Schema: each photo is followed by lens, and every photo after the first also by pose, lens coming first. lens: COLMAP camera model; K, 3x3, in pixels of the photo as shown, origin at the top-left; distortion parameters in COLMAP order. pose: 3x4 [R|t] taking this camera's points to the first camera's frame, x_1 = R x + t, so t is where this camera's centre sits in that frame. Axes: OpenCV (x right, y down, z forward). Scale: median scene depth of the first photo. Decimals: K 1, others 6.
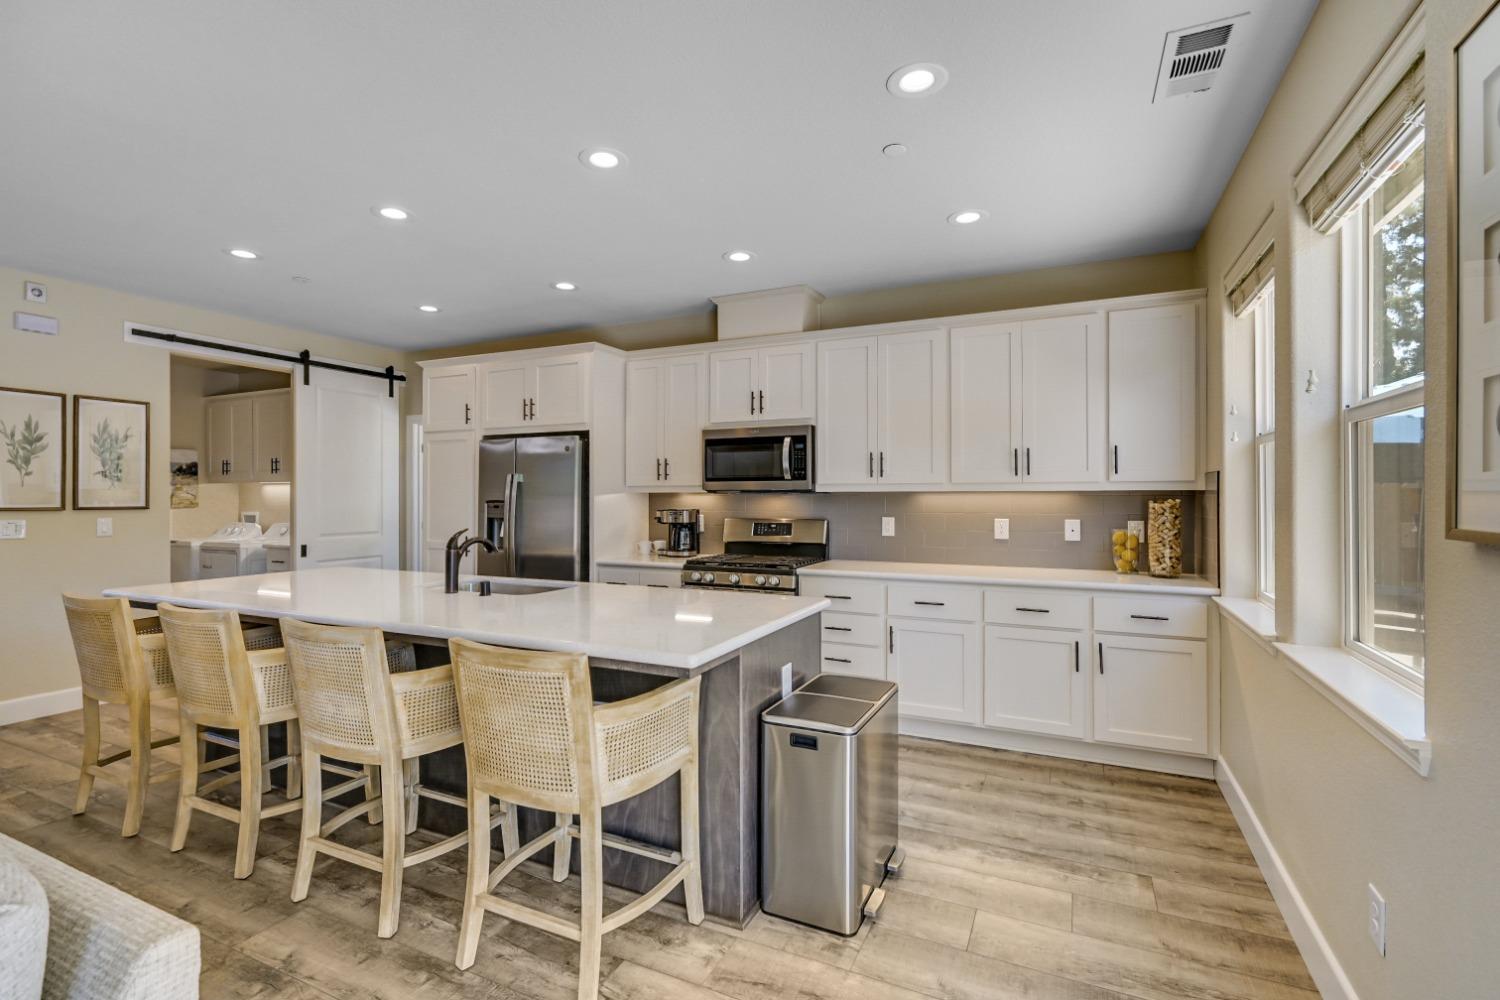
lens RADIAL K [[664.5, 0, 750.0], [0, 664.5, 500.0], [0, 0, 1]] dist [0.004124, 0.000182]
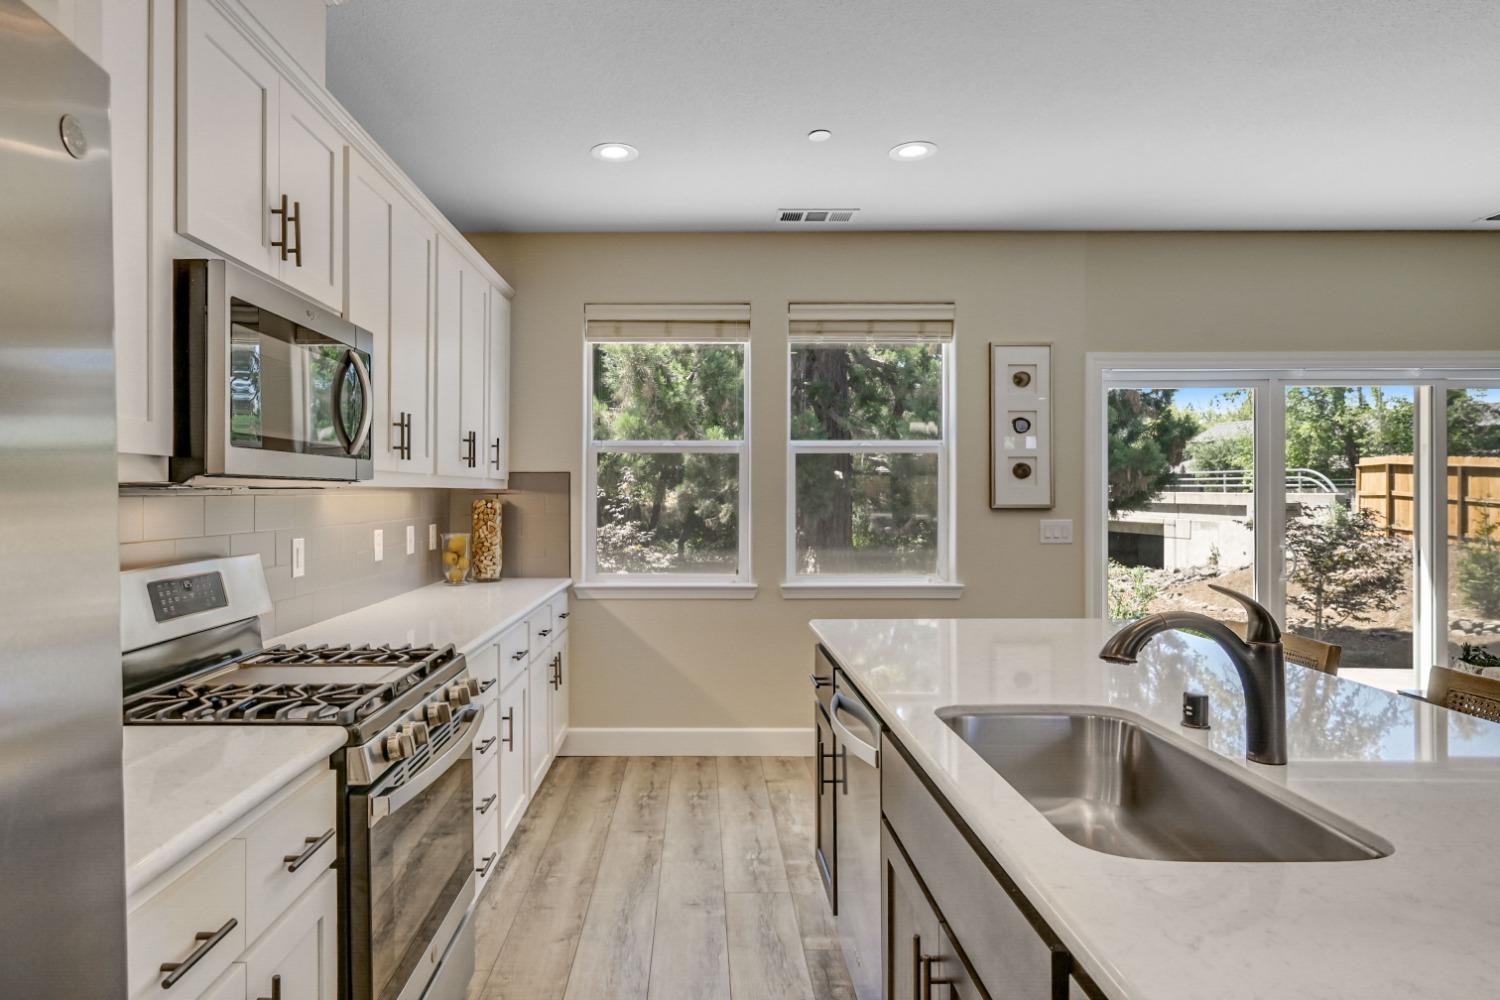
lens RADIAL K [[855.8, 0, 709.7], [0, 855.8, 497.9], [0, 0, 1]] dist [-0.033319, -0.000101]
pose [[-0.415990, -0.001102, 0.909369, -0.491293], [0.009554, 0.999939, 0.005583, -0.005425], [-0.909319, 0.011011, -0.415954, 0.983658]]
